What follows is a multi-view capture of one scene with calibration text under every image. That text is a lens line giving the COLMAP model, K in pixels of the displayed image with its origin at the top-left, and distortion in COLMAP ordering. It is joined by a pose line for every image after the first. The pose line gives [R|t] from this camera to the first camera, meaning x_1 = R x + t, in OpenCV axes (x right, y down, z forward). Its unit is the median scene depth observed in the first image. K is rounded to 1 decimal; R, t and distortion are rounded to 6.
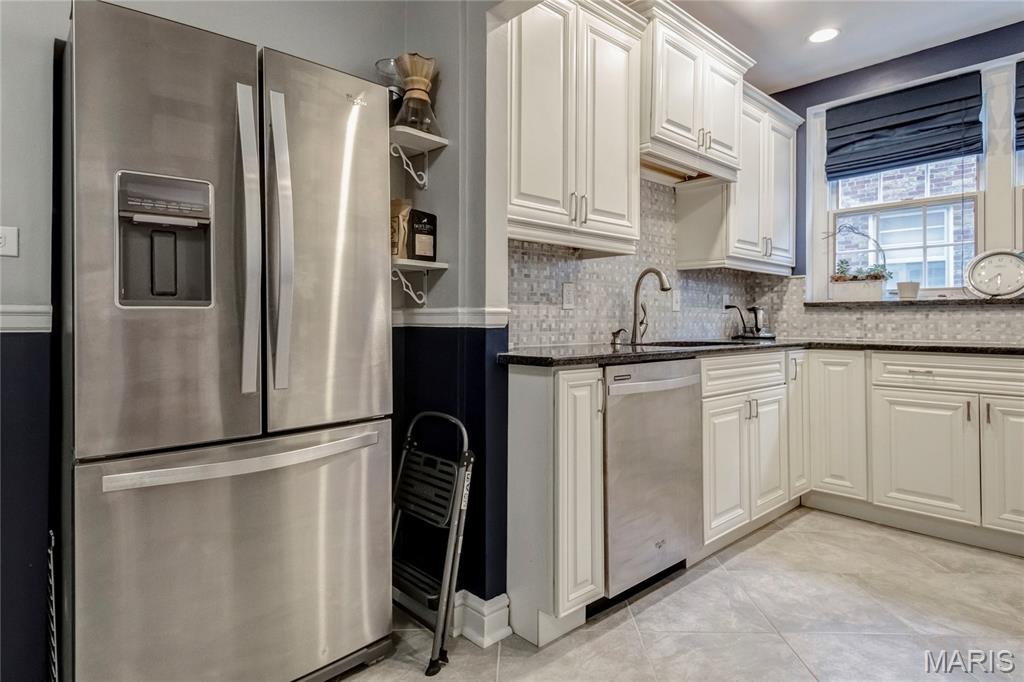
lens RADIAL K [[561.3, 0, 487.3], [0, 561.3, 314.1], [0, 0, 1]] dist [0.027590, -0.006517]
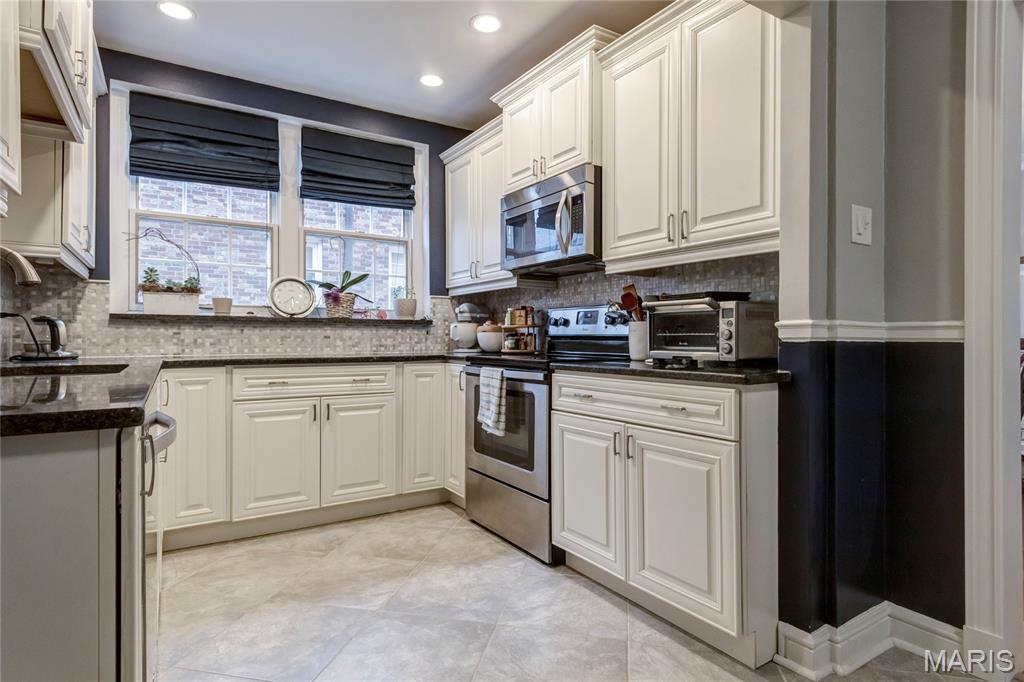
lens RADIAL K [[561.3, 0, 512.1], [0, 561.3, 337.1], [0, 0, 1]] dist [0.027590, -0.006517]
pose [[0.172159, -0.000577, 0.985069, -0.185303], [-0.013947, 0.999898, 0.003023, 0.004125], [-0.984970, -0.014259, 0.172133, 0.327262]]
